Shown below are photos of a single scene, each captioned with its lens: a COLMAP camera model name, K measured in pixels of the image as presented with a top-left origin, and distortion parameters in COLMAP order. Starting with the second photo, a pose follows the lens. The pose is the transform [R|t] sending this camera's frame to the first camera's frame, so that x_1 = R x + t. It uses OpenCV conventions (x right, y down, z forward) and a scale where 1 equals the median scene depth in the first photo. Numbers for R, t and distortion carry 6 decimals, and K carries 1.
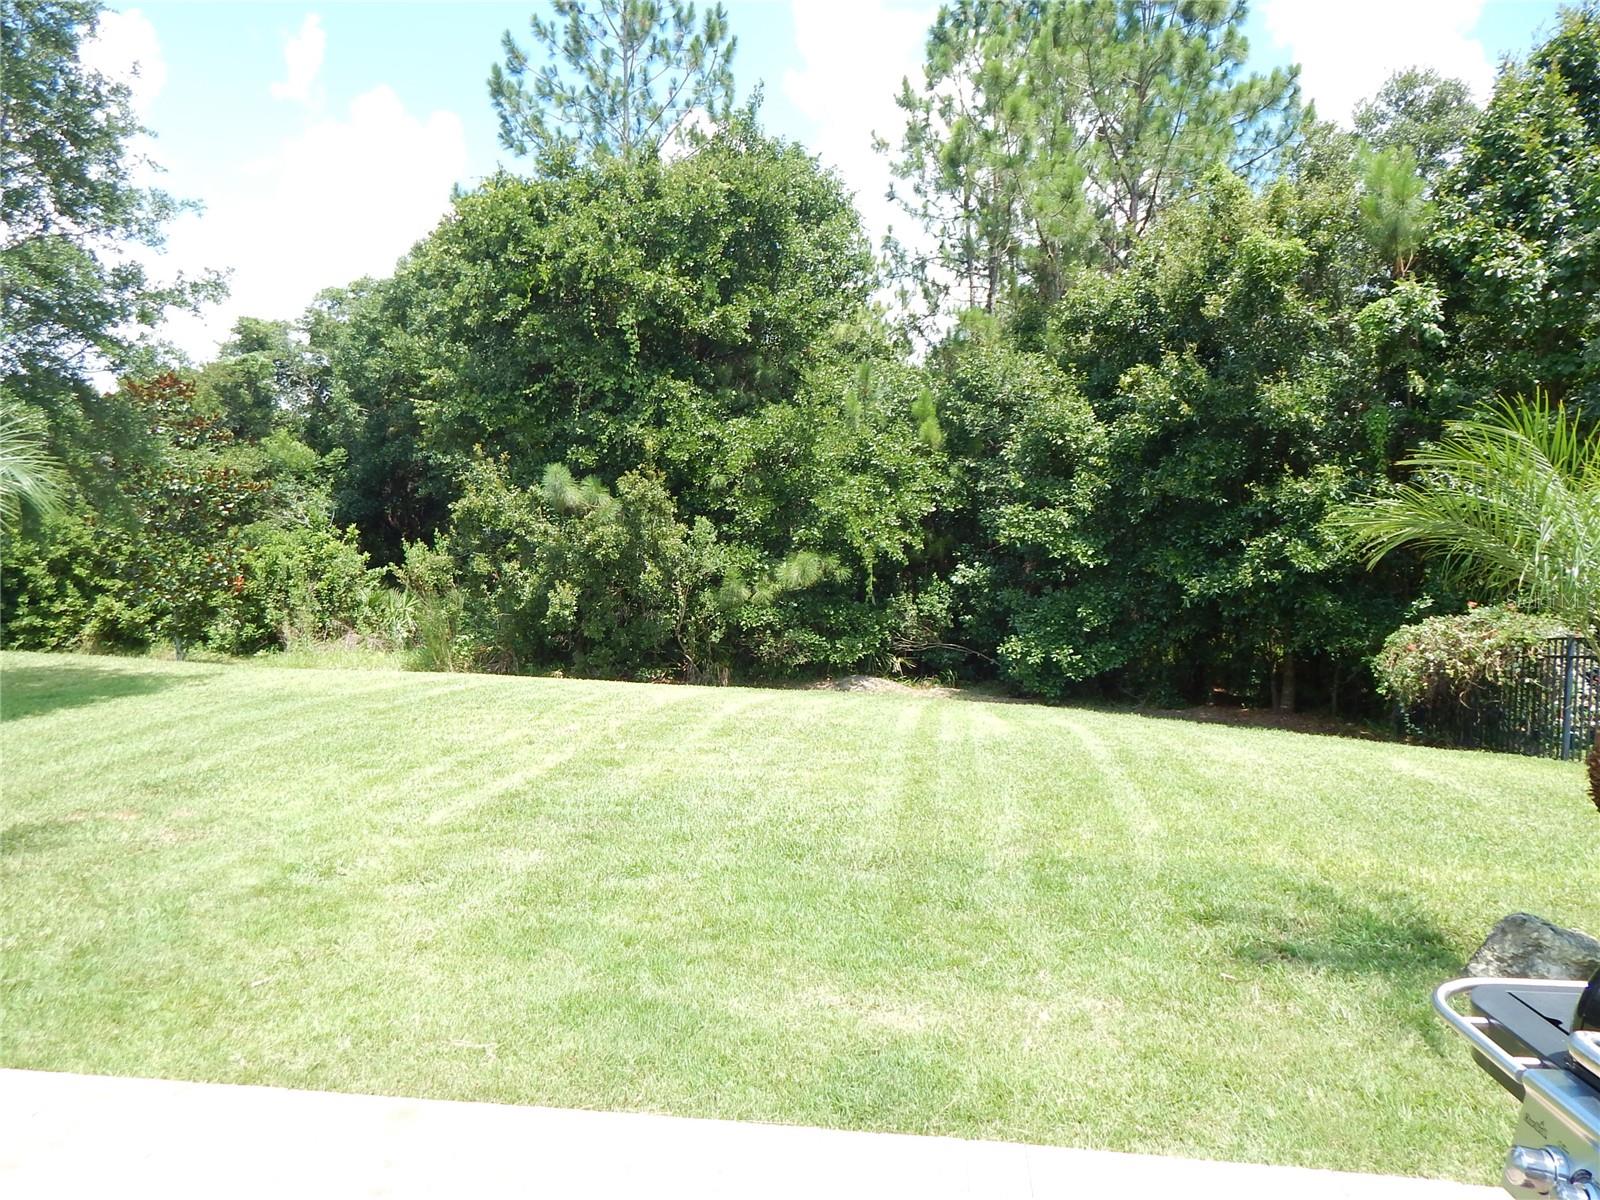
lens RADIAL K [[1052.2, 0, 799.2], [0, 1052.2, 597.3], [0, 0, 1]] dist [-0.005341, -0.007800]
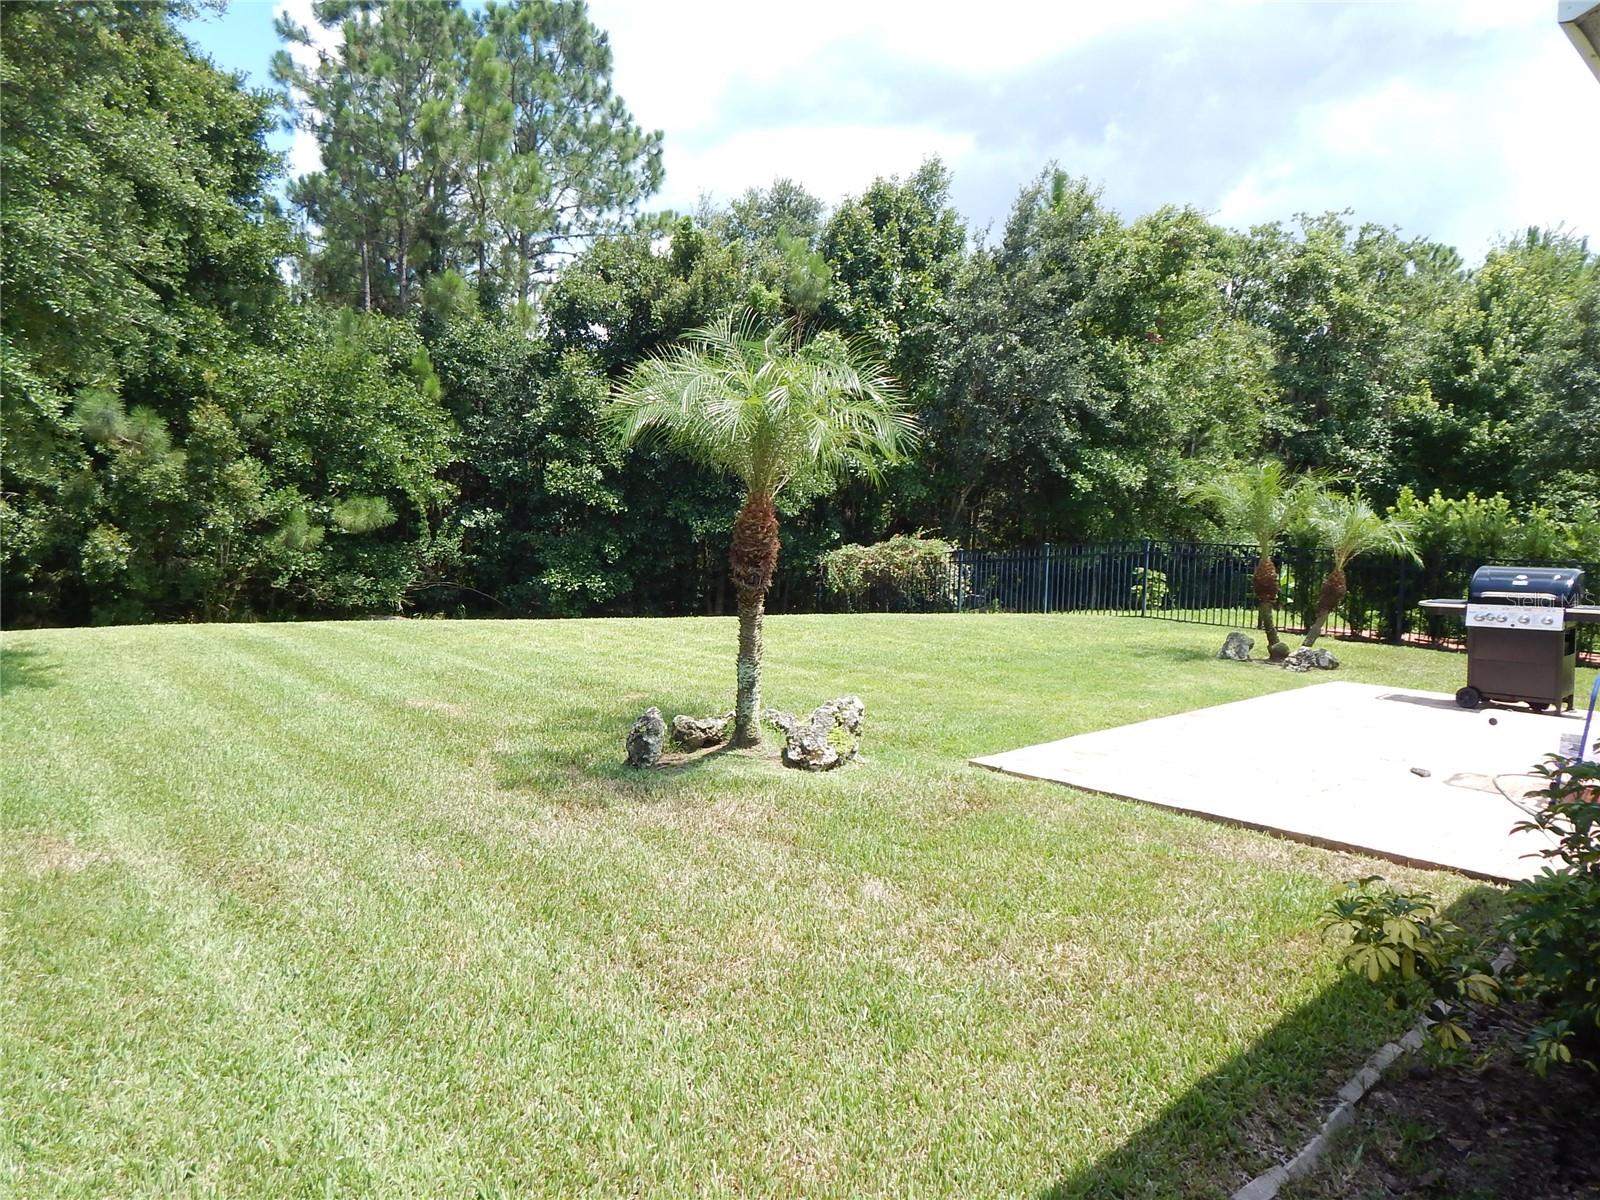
lens RADIAL K [[1052.2, 0, 801.2], [0, 1052.2, 602.4], [0, 0, 1]] dist [-0.005341, -0.007800]
pose [[0.639733, -0.059259, 0.766309, -0.547700], [0.017876, 0.997901, 0.062244, 0.004250], [-0.768389, -0.026121, 0.639450, 0.004577]]
